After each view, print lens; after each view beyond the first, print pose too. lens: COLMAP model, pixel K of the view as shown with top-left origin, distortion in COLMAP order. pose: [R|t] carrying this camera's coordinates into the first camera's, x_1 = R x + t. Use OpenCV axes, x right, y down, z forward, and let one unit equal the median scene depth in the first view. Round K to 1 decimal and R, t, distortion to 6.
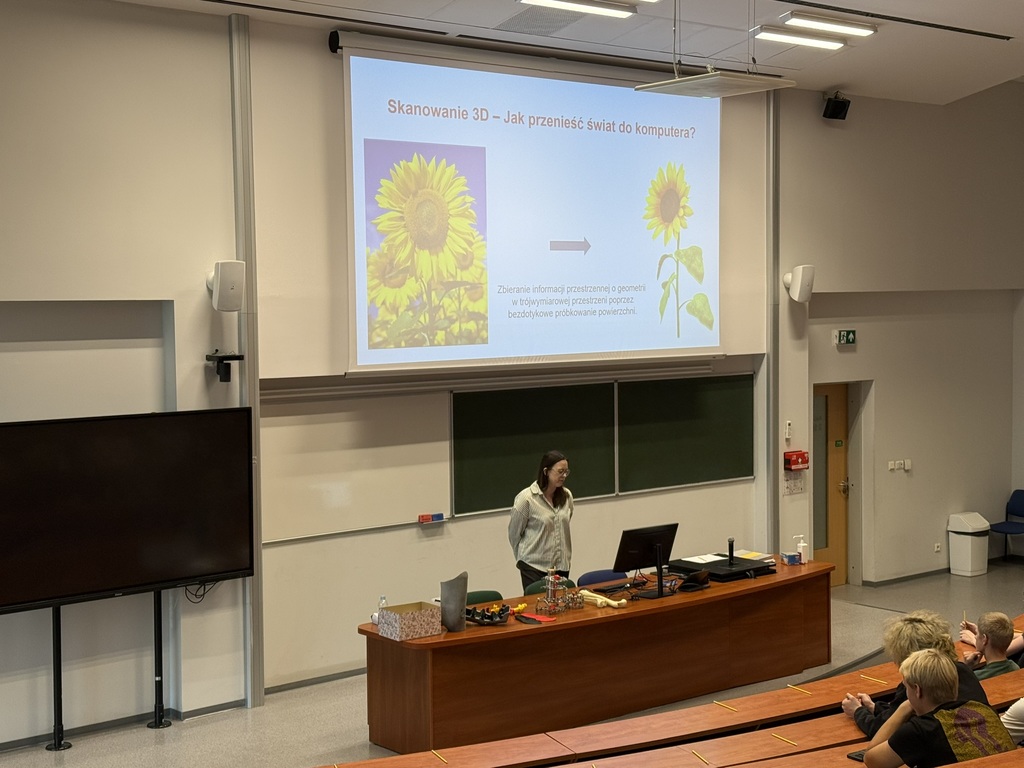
lens RADIAL K [[1528.7, 0, 512.0], [0, 1528.7, 384.0], [0, 0, 1]] dist [0.135043, -0.046534]
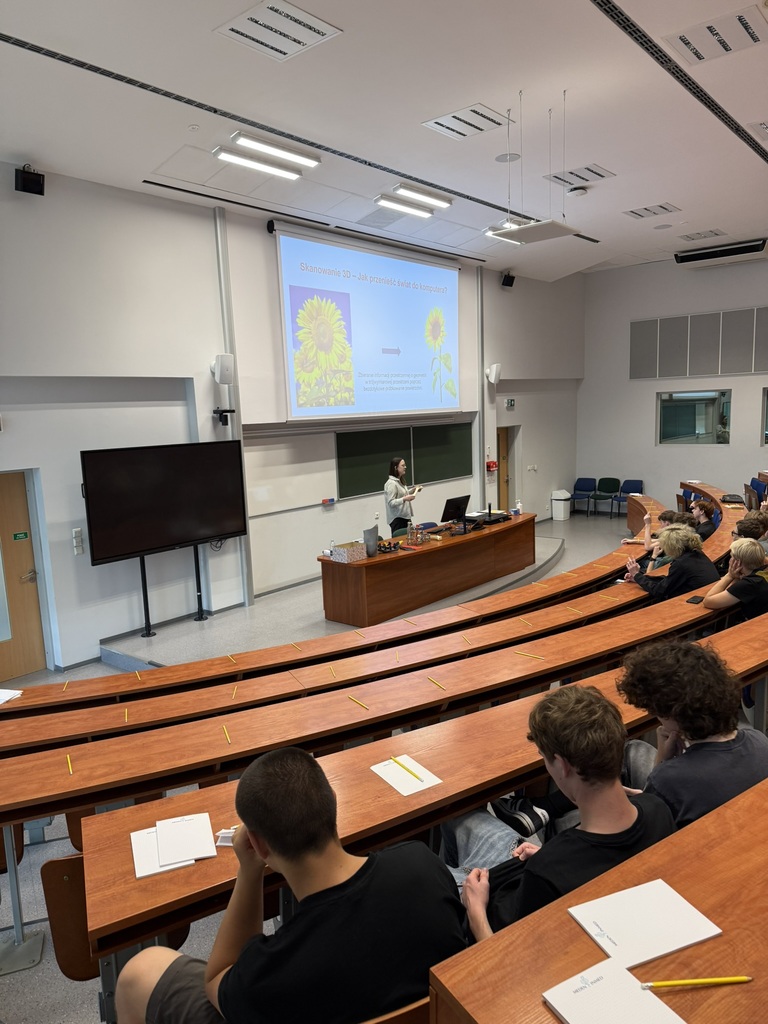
lens RADIAL K [[718.1, 0, 381.6], [0, 718.1, 518.1], [0, 0, 1]] dist [0.177433, -0.340326]
pose [[0.985894, -0.053054, 0.158742, -0.136974], [0.038174, 0.994710, 0.095365, 0.029292], [-0.162962, -0.087960, 0.982704, 0.138053]]
